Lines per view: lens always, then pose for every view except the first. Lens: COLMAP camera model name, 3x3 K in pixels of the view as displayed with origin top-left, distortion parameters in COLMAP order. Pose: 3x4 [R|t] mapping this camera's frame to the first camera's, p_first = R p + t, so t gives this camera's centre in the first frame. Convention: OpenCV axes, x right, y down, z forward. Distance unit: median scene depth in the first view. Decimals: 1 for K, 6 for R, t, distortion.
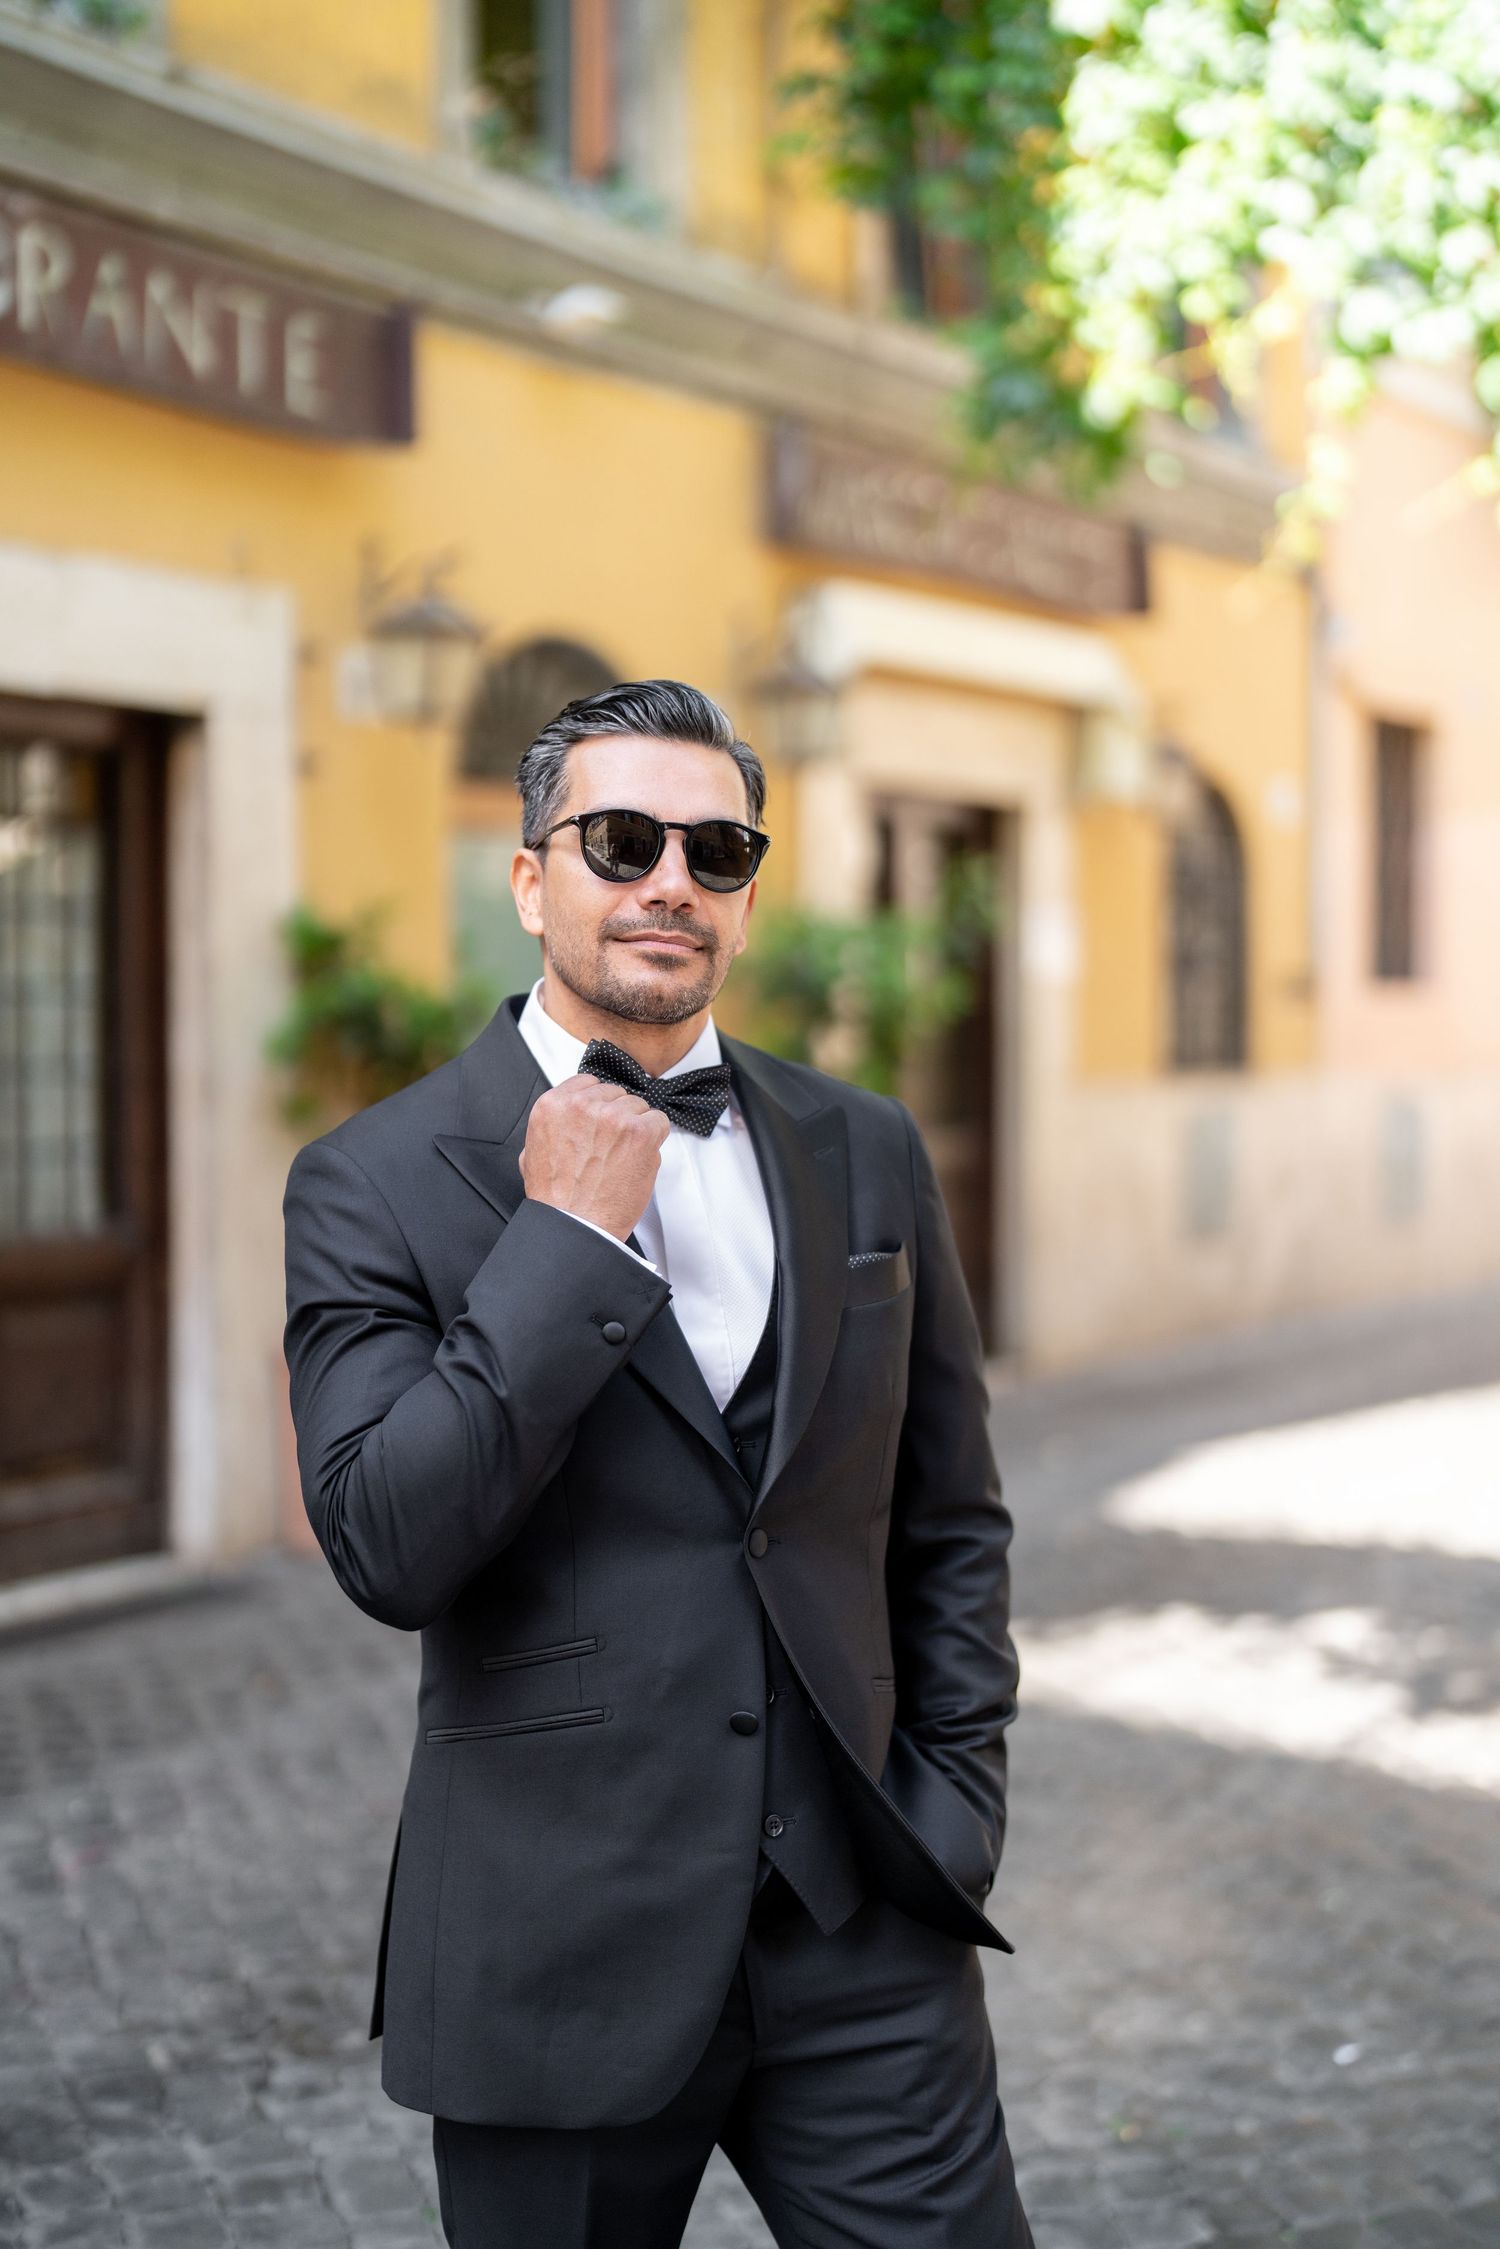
lens RADIAL K [[3117.4, 0, 694.0], [0, 3117.4, 1139.0], [0, 0, 1]] dist [-0.002753, 0.185351]
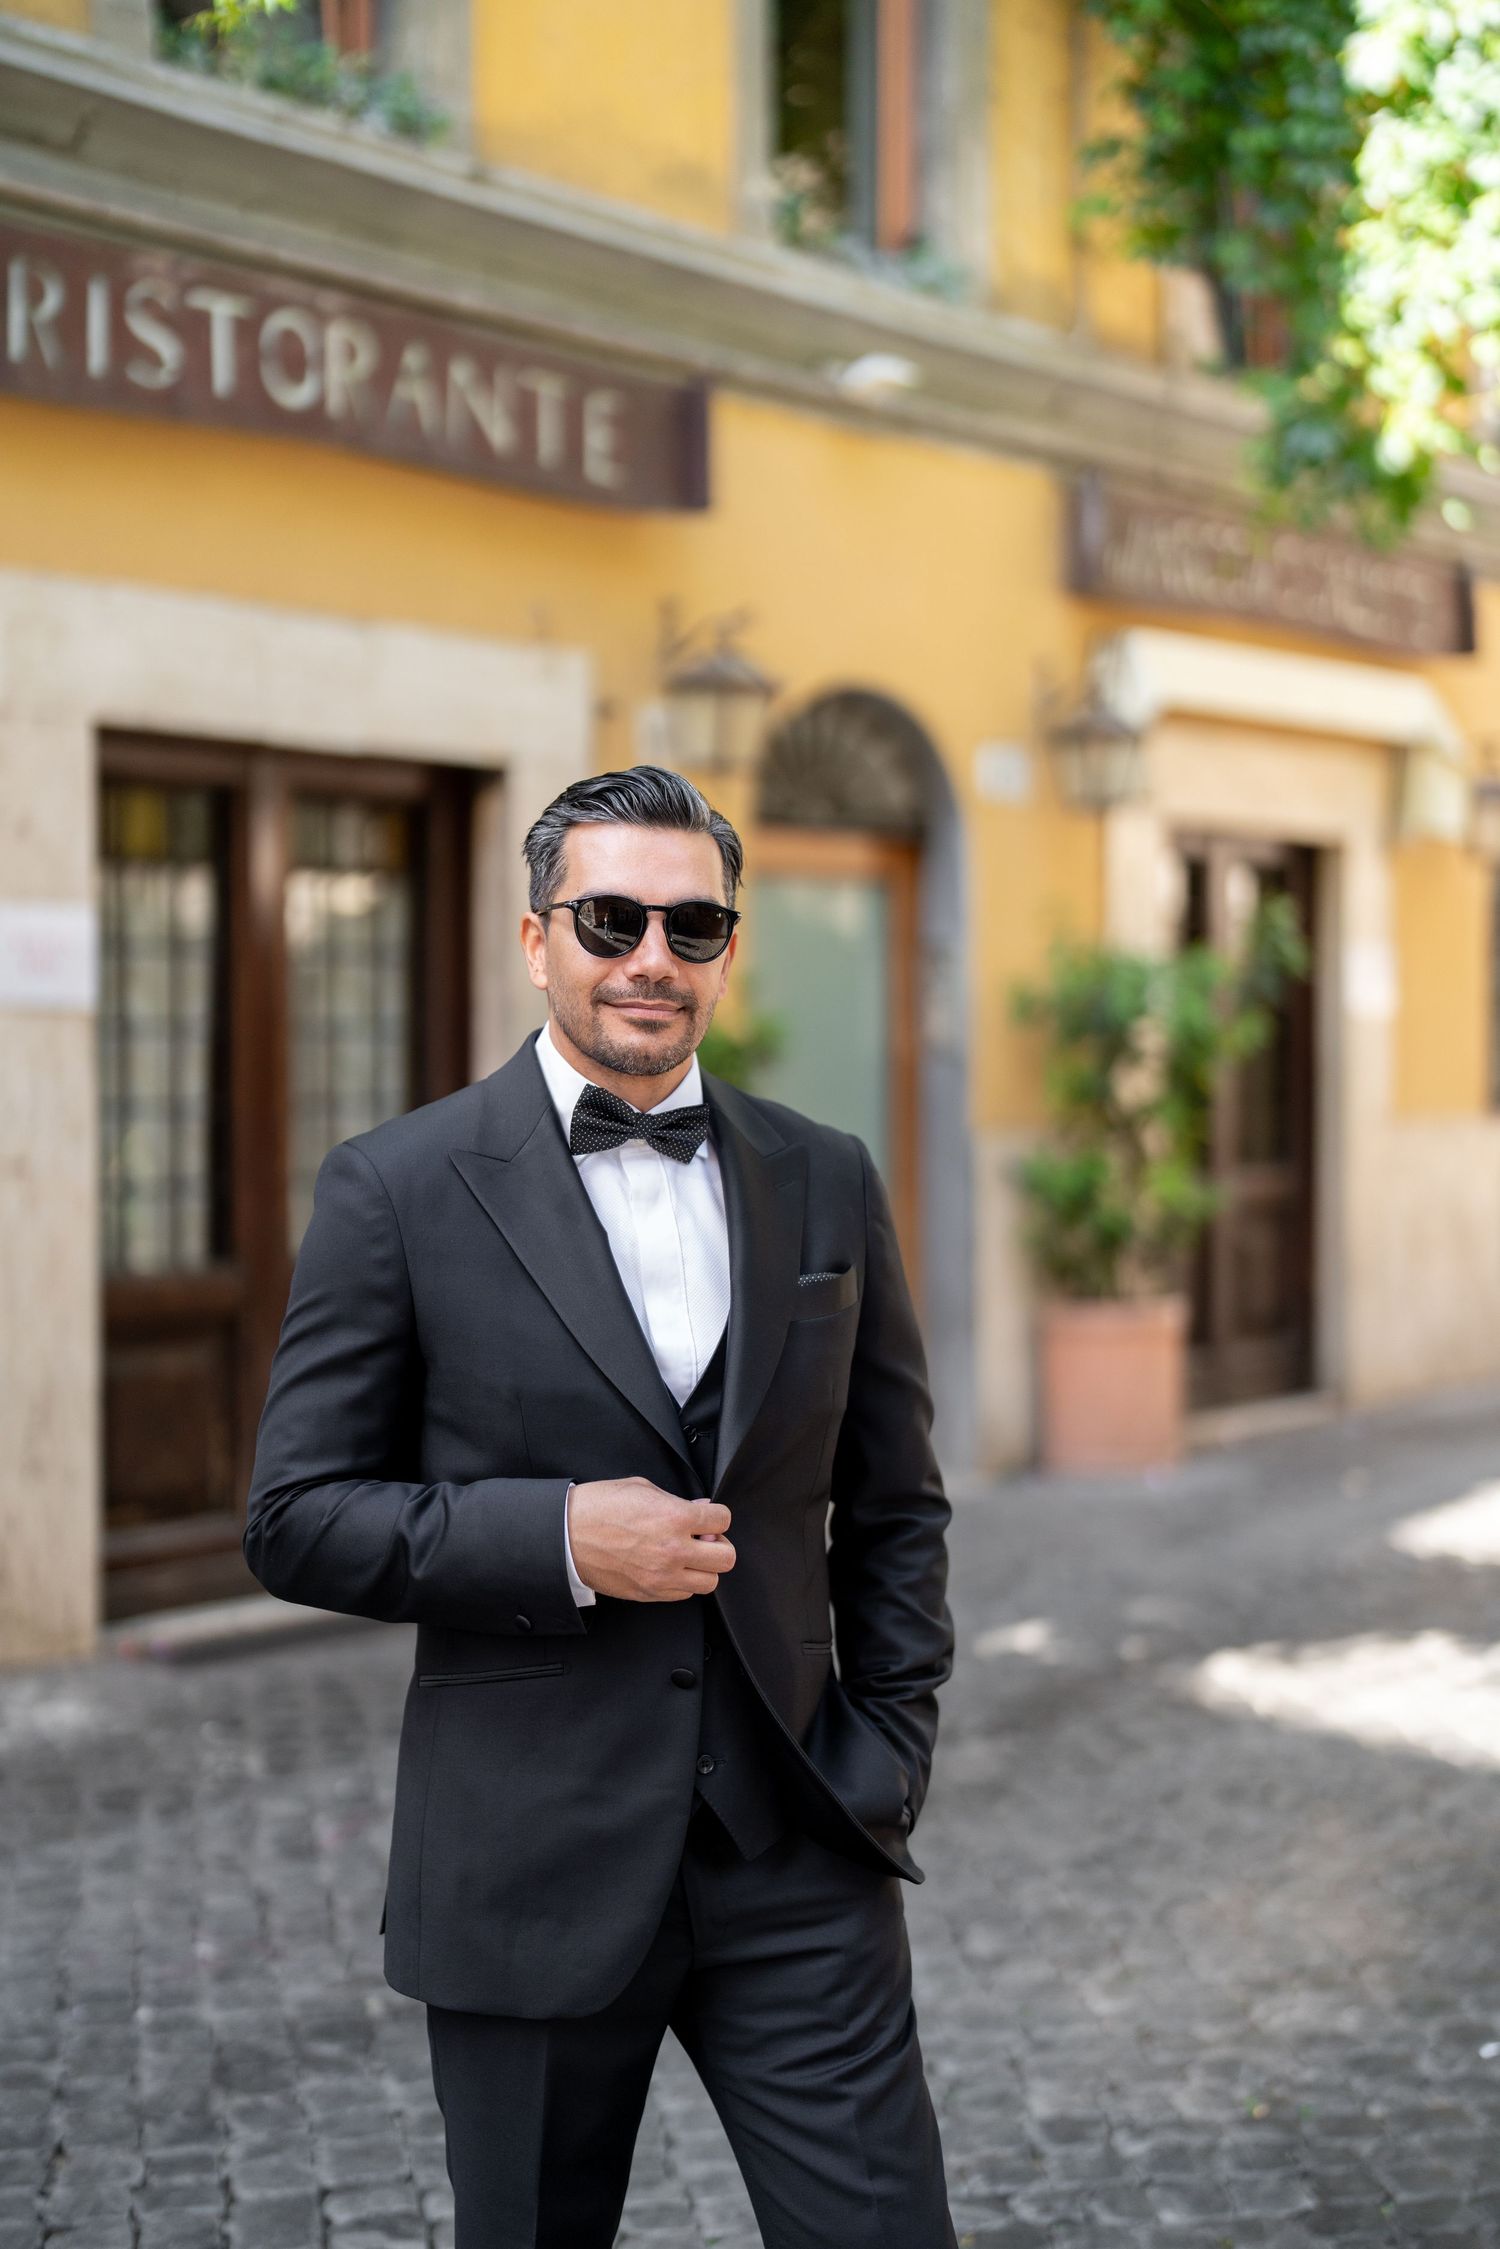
lens RADIAL K [[3150.8, 0, 750.0], [0, 3150.8, 1124.5], [0, 0, 1]] dist [-0.008561, 0.272744]
pose [[0.992101, 0.002959, -0.125409, 0.058509], [-0.004812, 0.999884, -0.014476, 0.000218], [0.125352, 0.014965, 0.991999, -0.051307]]
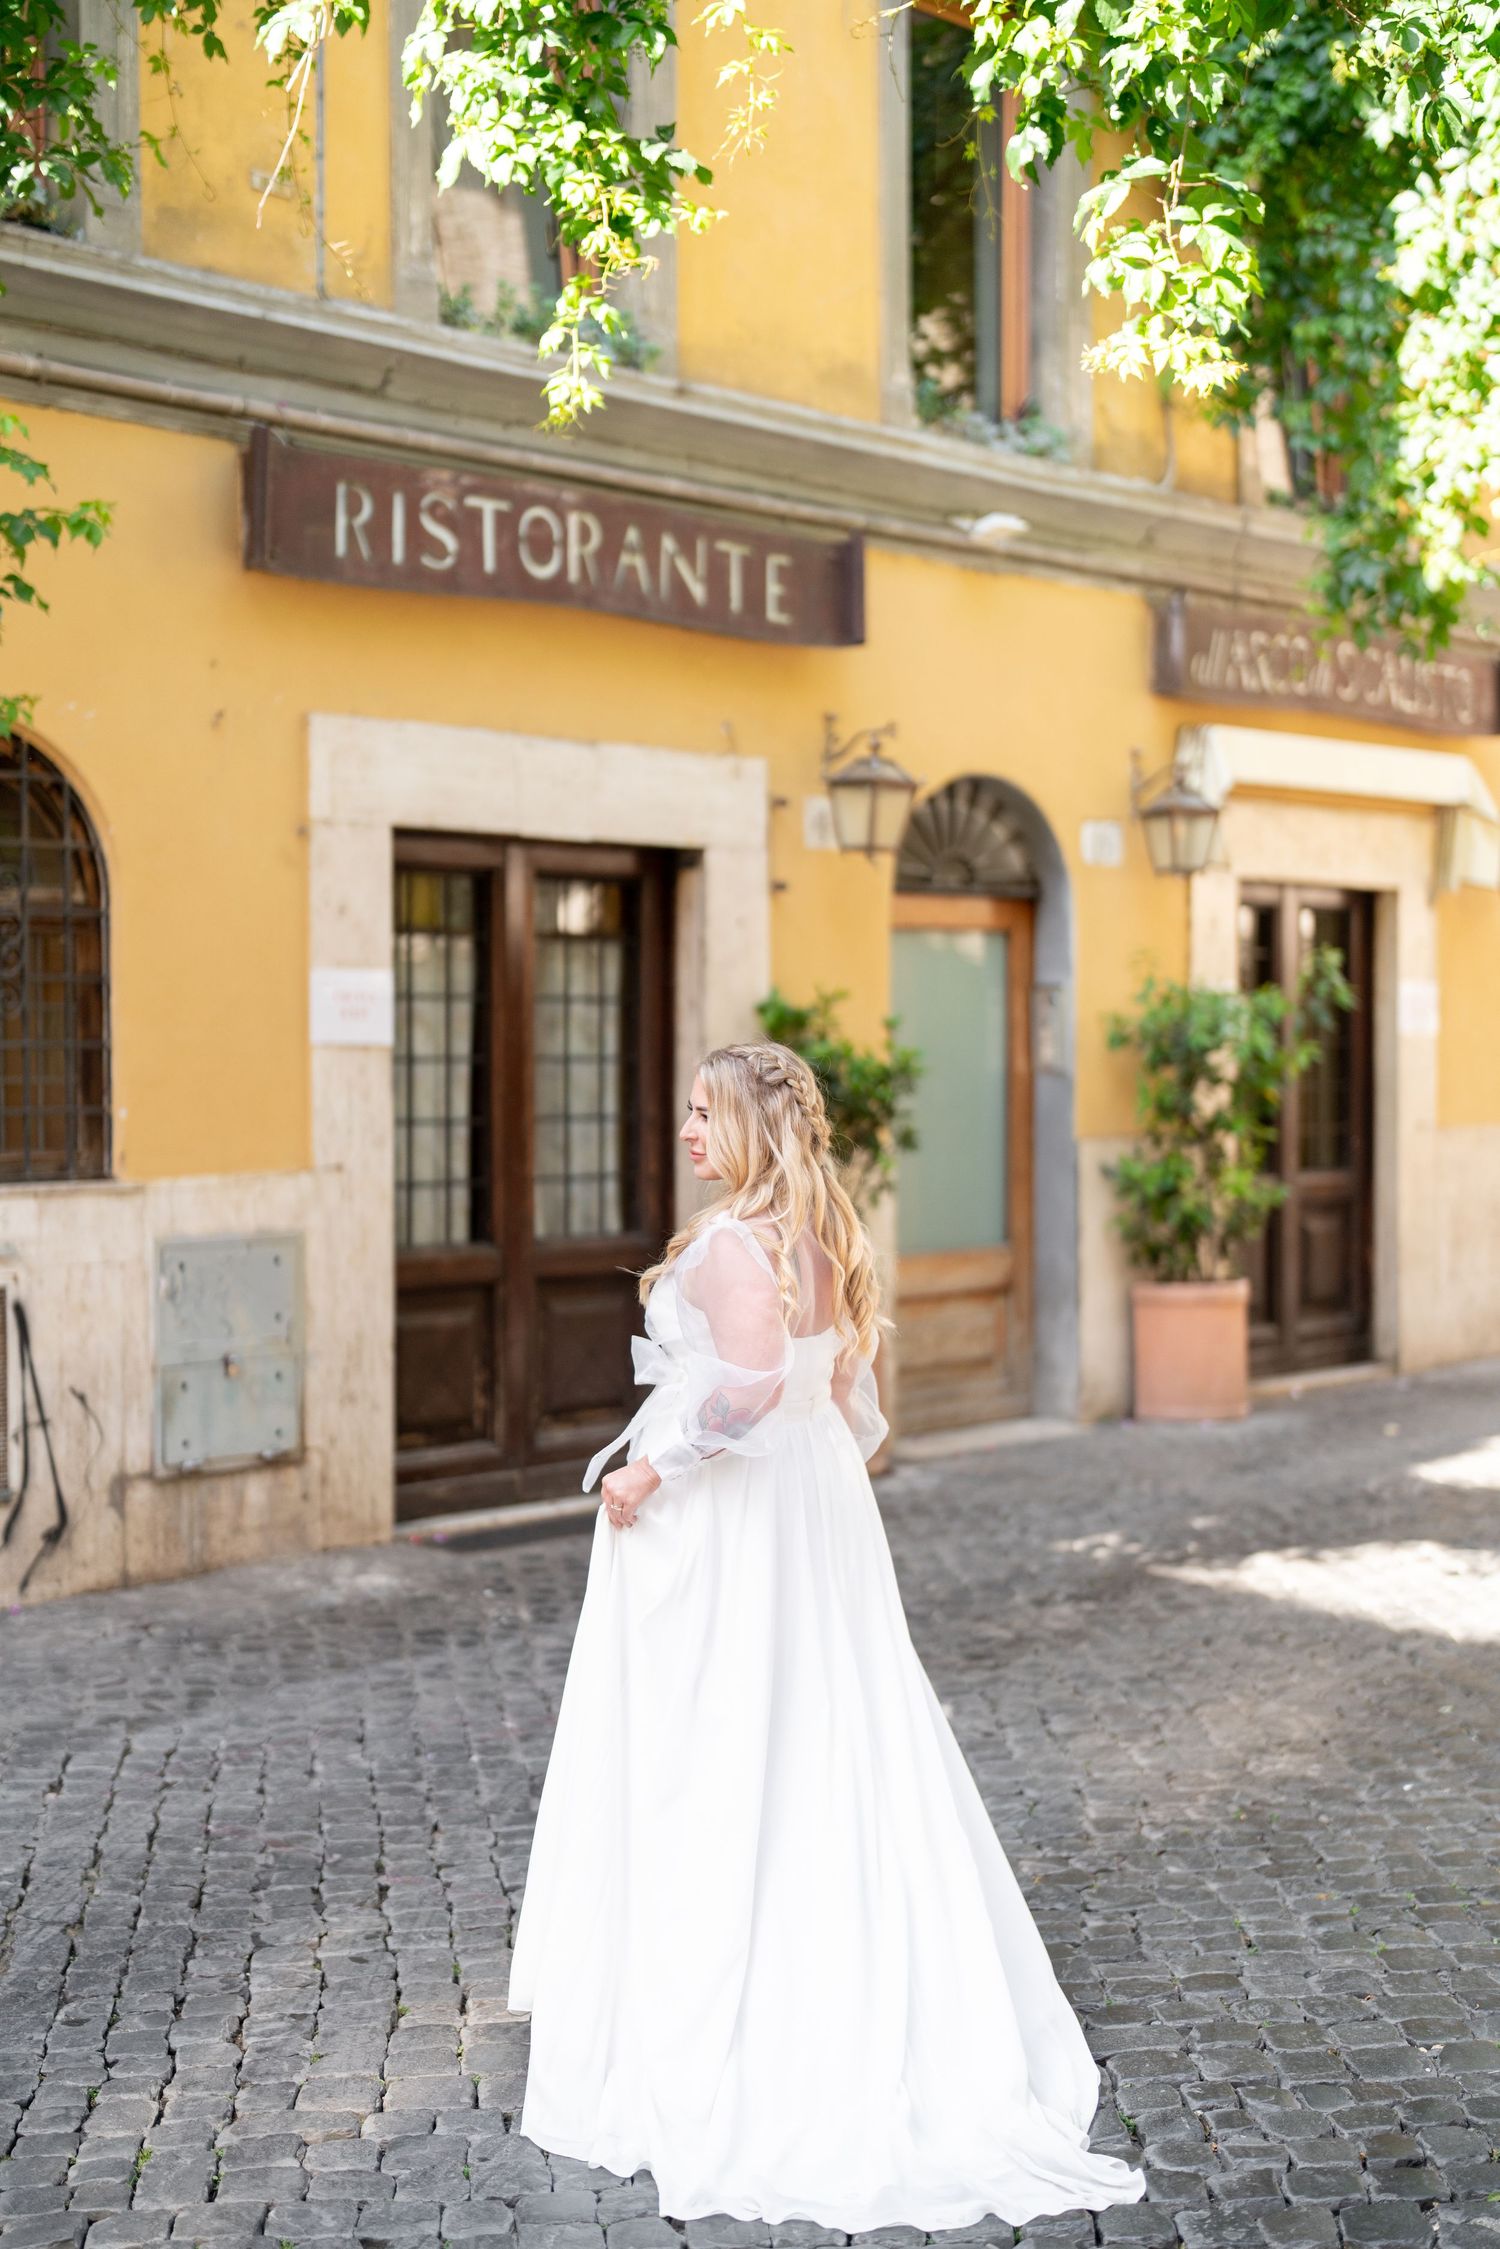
lens RADIAL K [[3295.6, 0, 775.1], [0, 3295.6, 1150.1], [0, 0, 1]] dist [-0.036610, 0.433578]
pose [[0.987333, 0.006845, -0.158514, 0.096539], [-0.007406, 0.999968, -0.002950, -0.004148], [0.158489, 0.004086, 0.987352, -0.379728]]
